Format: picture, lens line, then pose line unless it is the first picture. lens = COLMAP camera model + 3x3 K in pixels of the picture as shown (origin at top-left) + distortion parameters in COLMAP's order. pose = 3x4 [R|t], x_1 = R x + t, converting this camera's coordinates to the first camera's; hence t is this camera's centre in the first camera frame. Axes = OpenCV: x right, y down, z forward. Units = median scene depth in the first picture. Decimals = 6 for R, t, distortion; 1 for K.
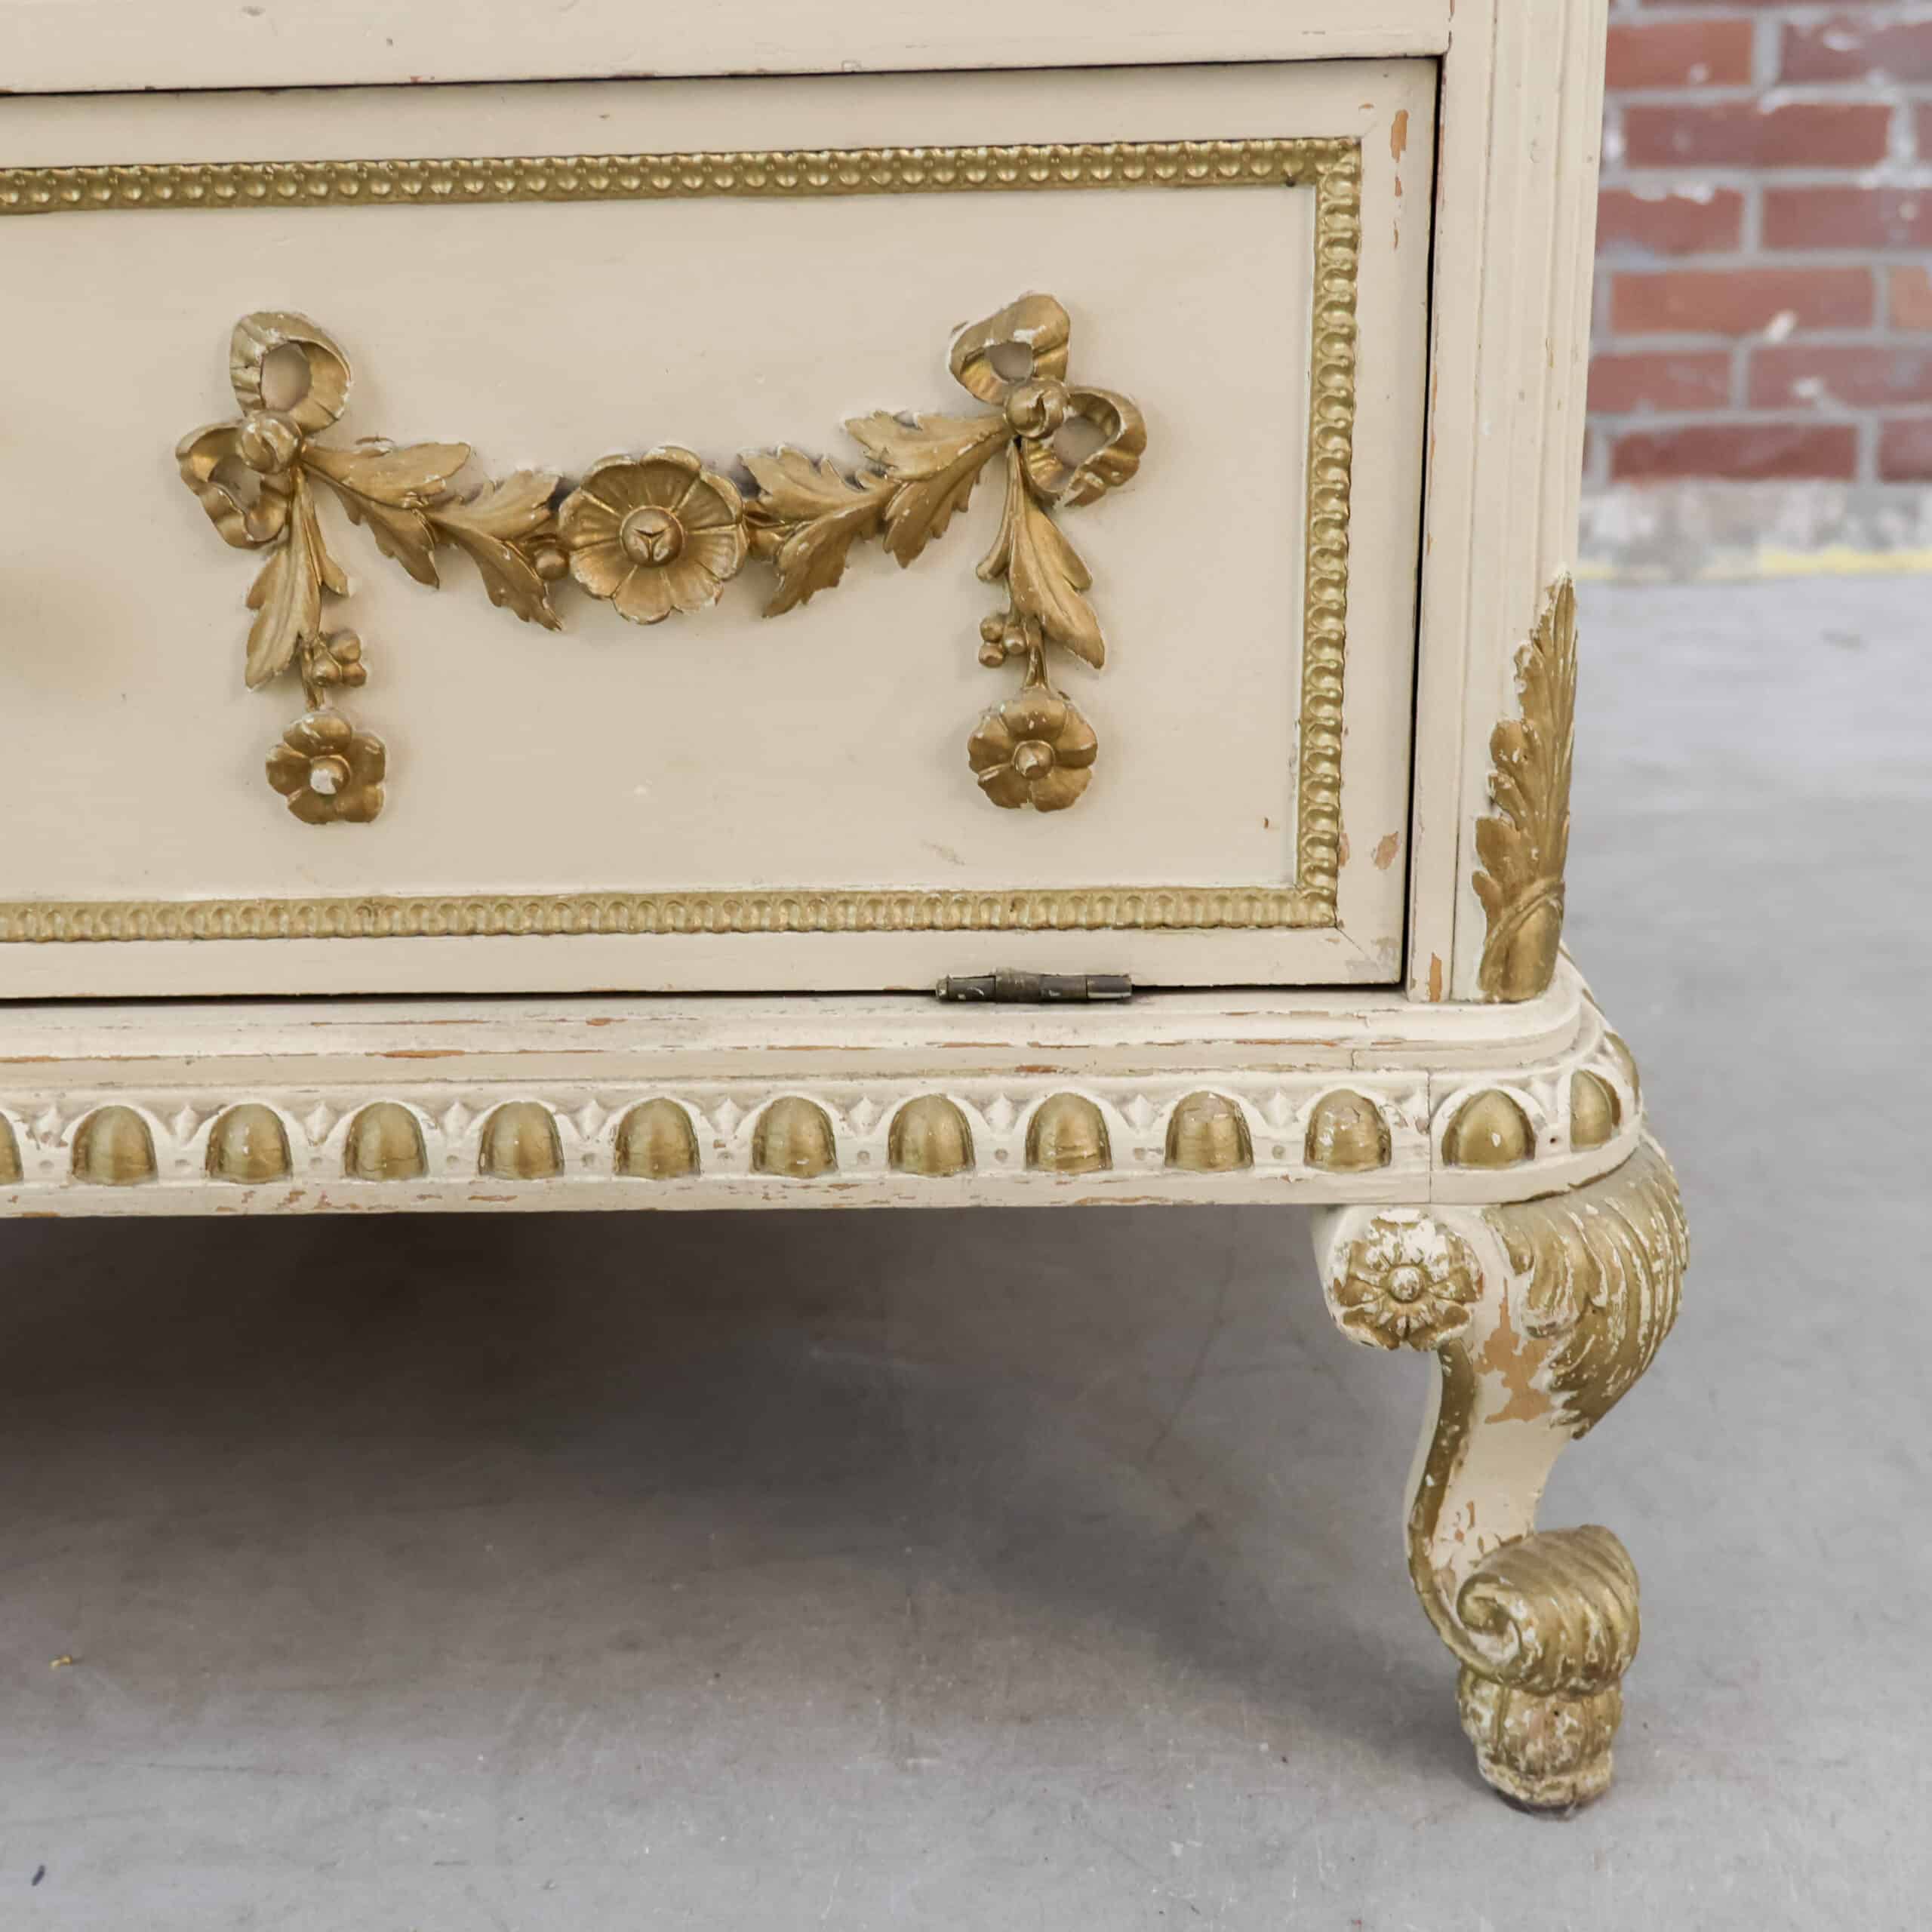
lens RADIAL K [[2463.7, 0, 822.4], [0, 2463.7, 958.8], [0, 0, 1]] dist [0.024750, 0.020492]
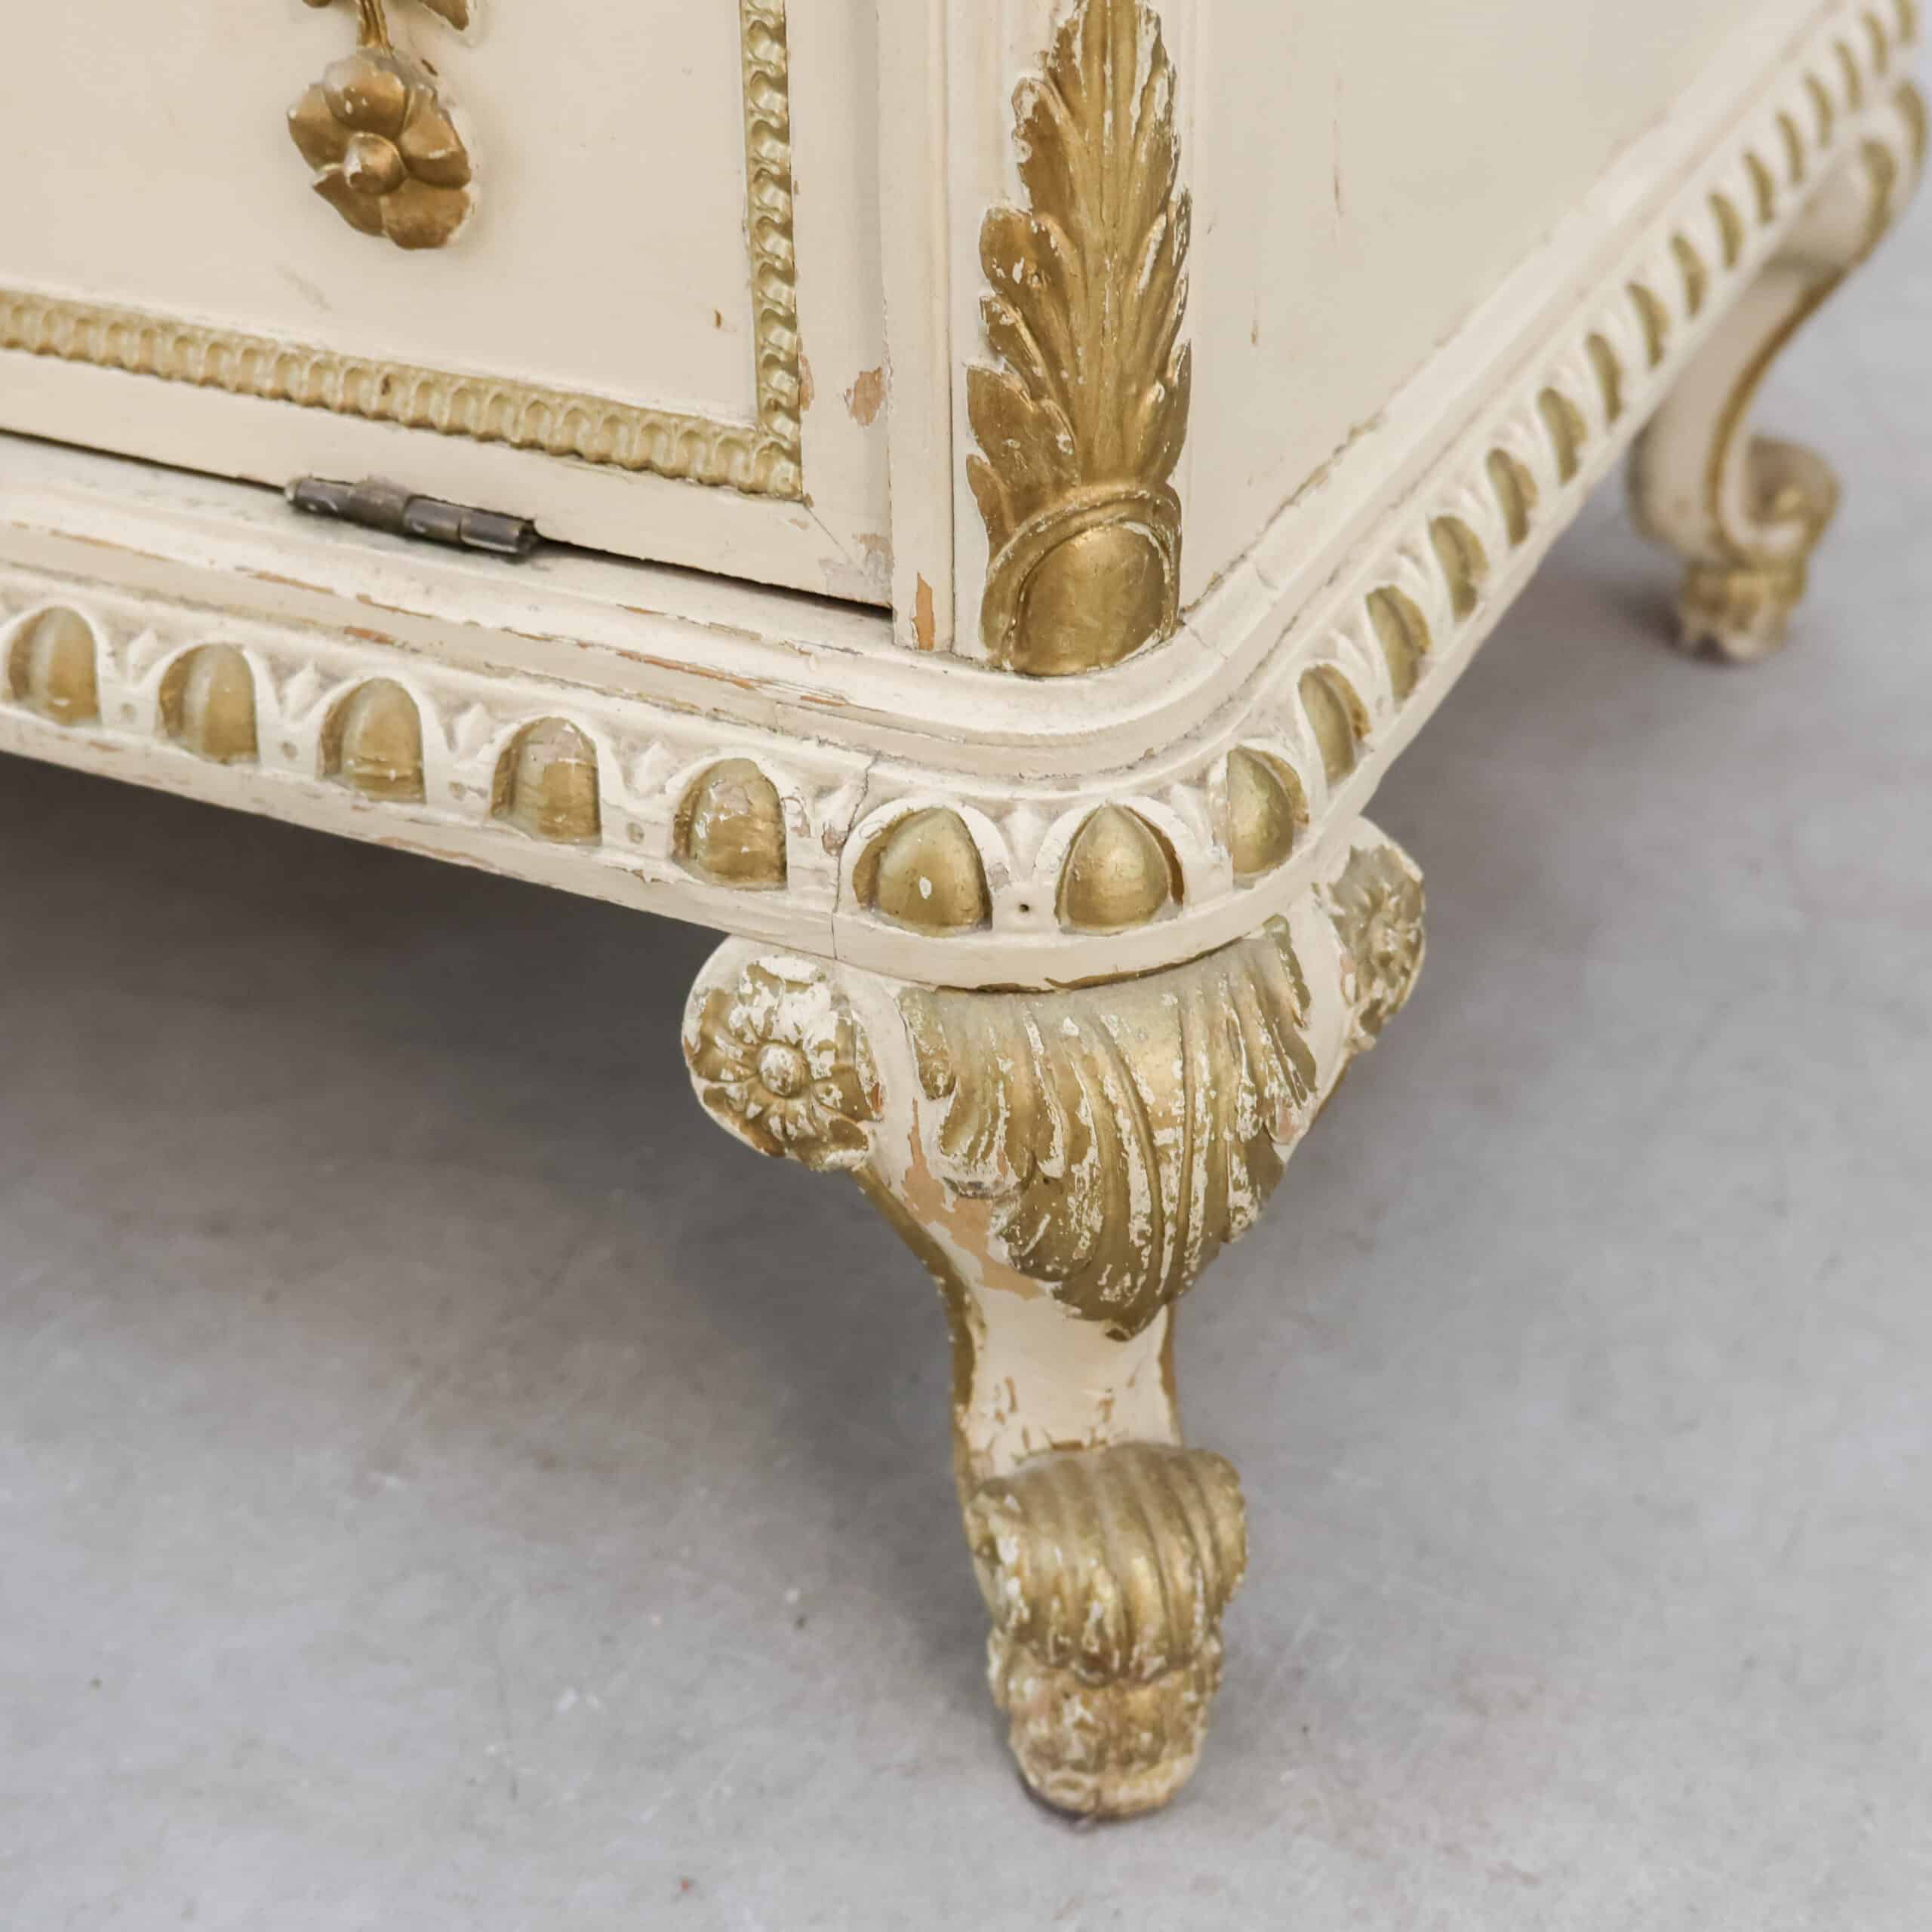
lens RADIAL K [[2663.1, 0, 1041.4], [0, 2663.1, 861.2], [0, 0, 1]] dist [0.016576, 0.039567]
pose [[0.929226, 0.214770, -0.300688, 0.495302], [-0.146638, 0.961254, 0.233427, -0.093911], [0.339170, -0.172814, 0.924716, 0.382389]]
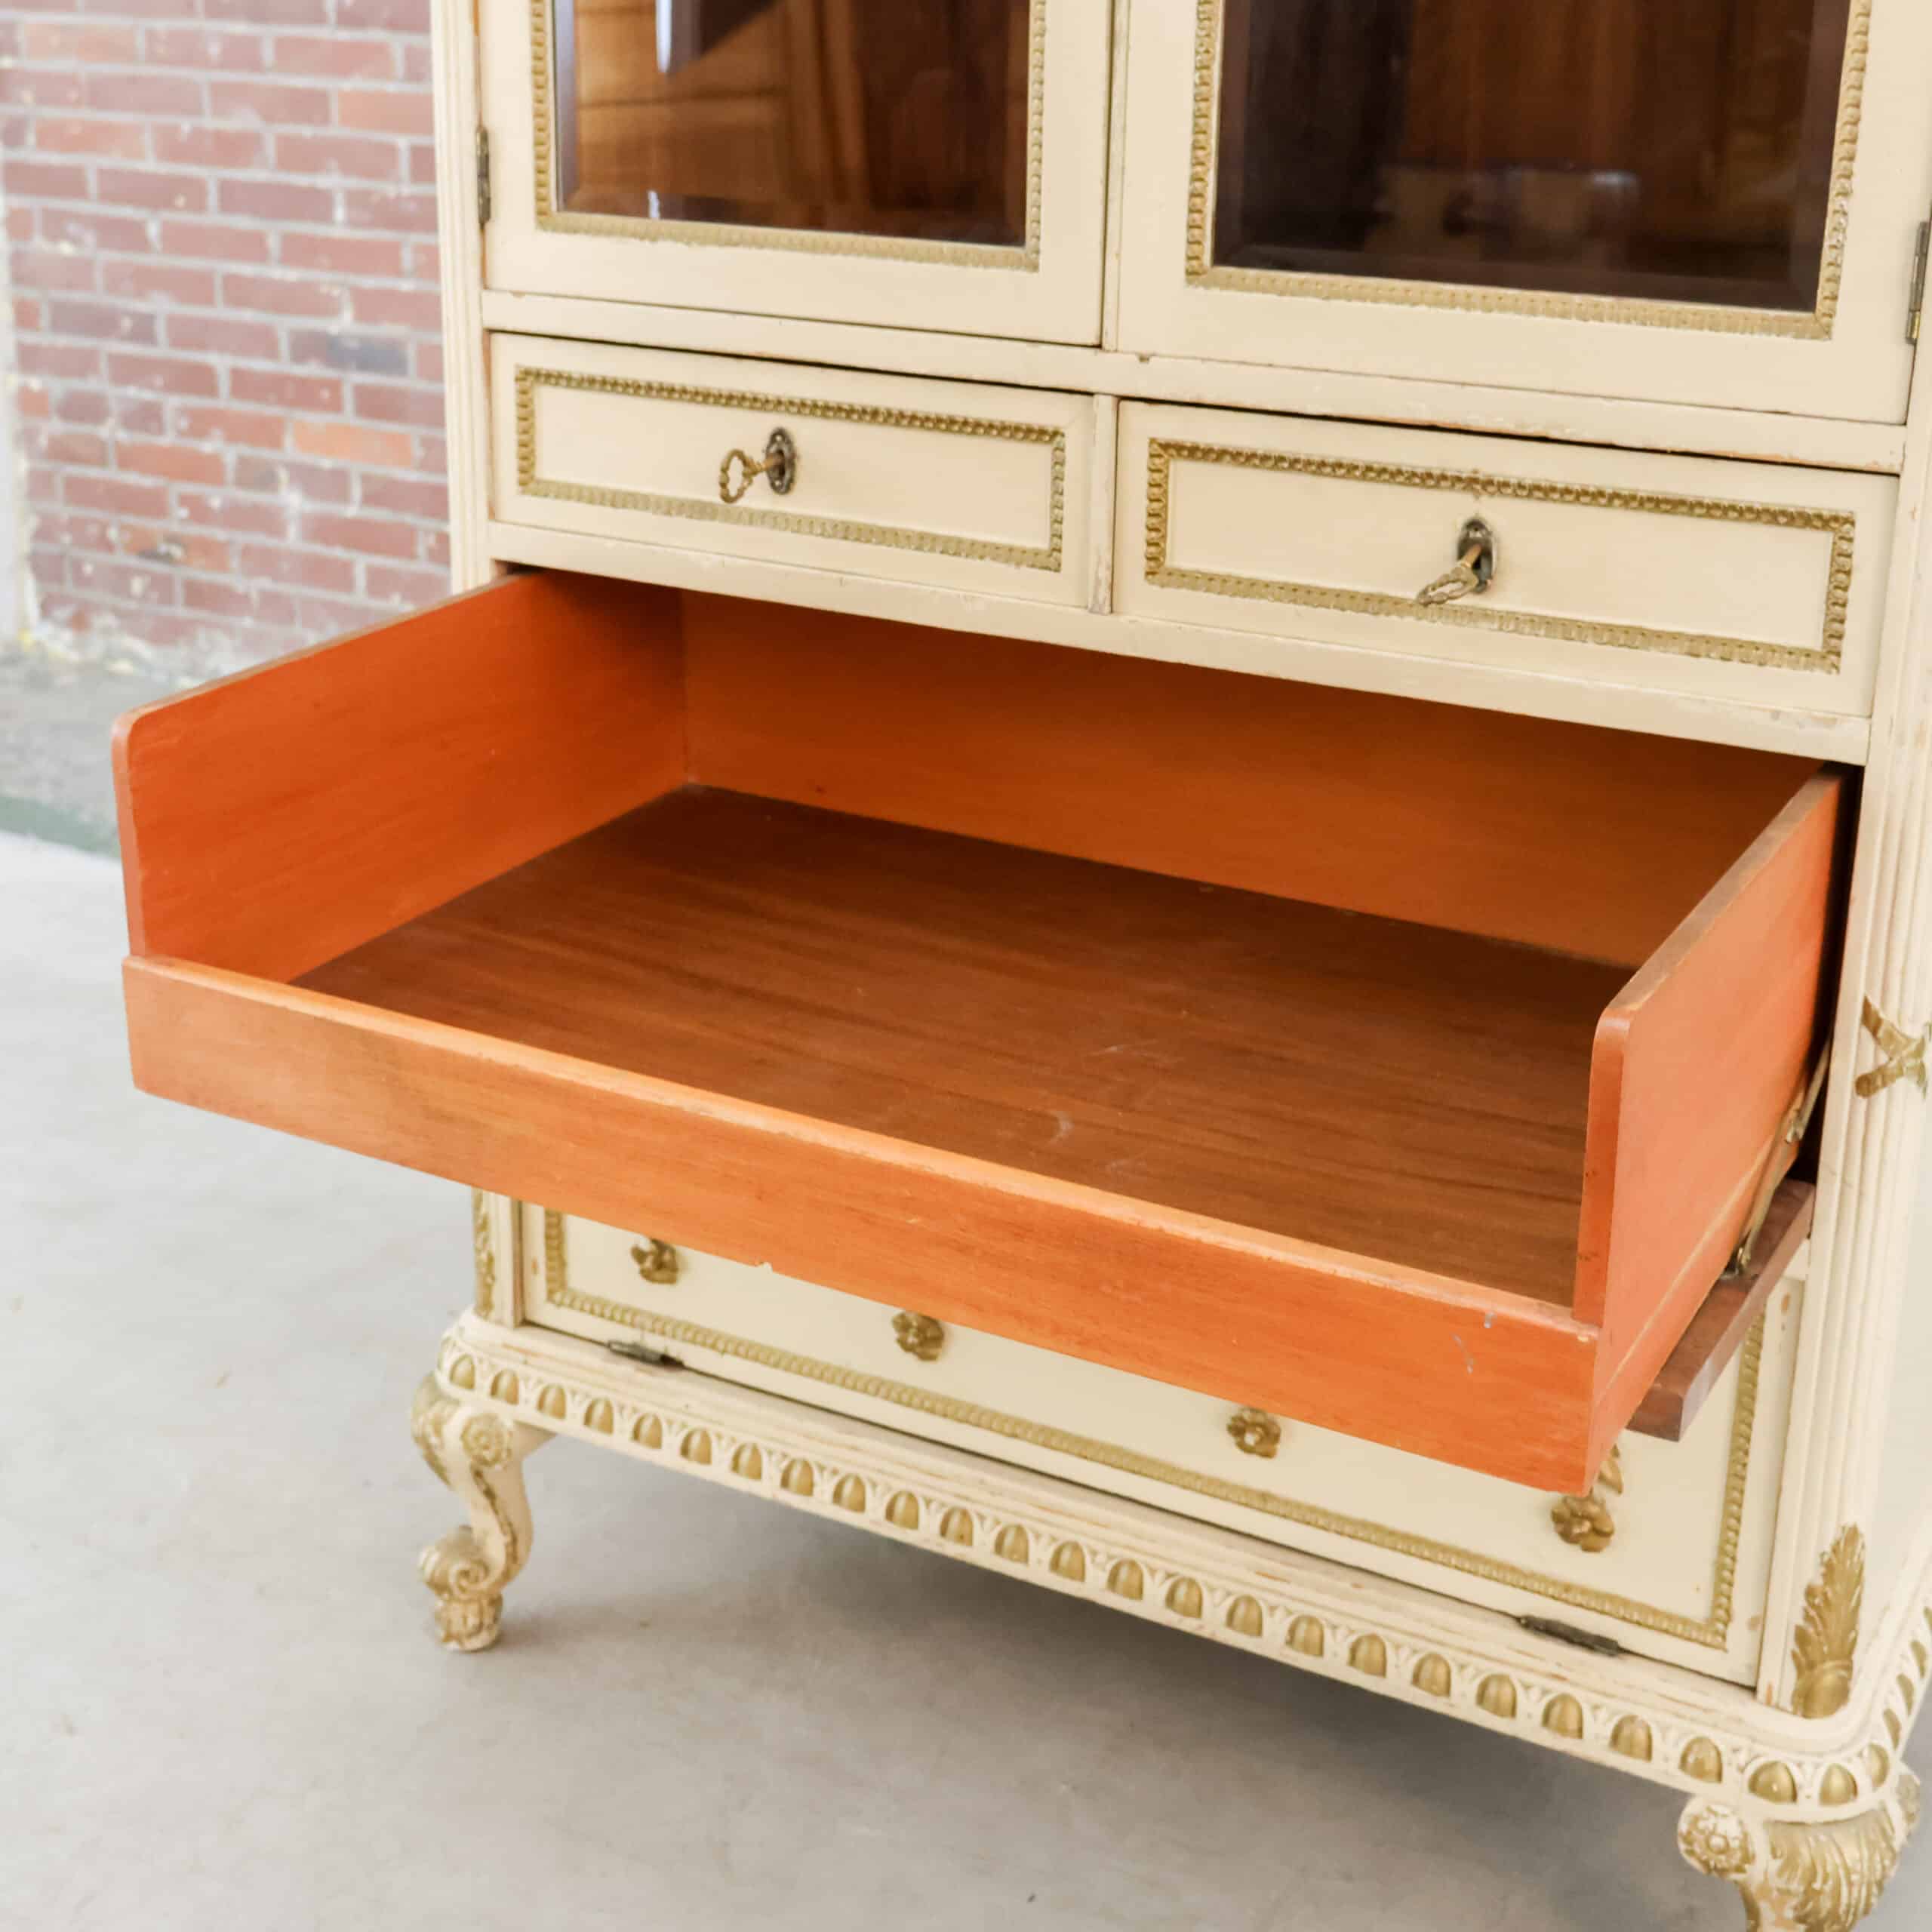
lens RADIAL K [[2663.1, 0, 1041.4], [0, 2663.1, 861.2], [0, 0, 1]] dist [0.016576, 0.039567]
pose [[0.908378, 0.181022, -0.376937, 0.405796], [-0.185997, 0.982269, 0.023497, -0.582000], [0.374507, 0.048765, 0.925941, -1.199805]]
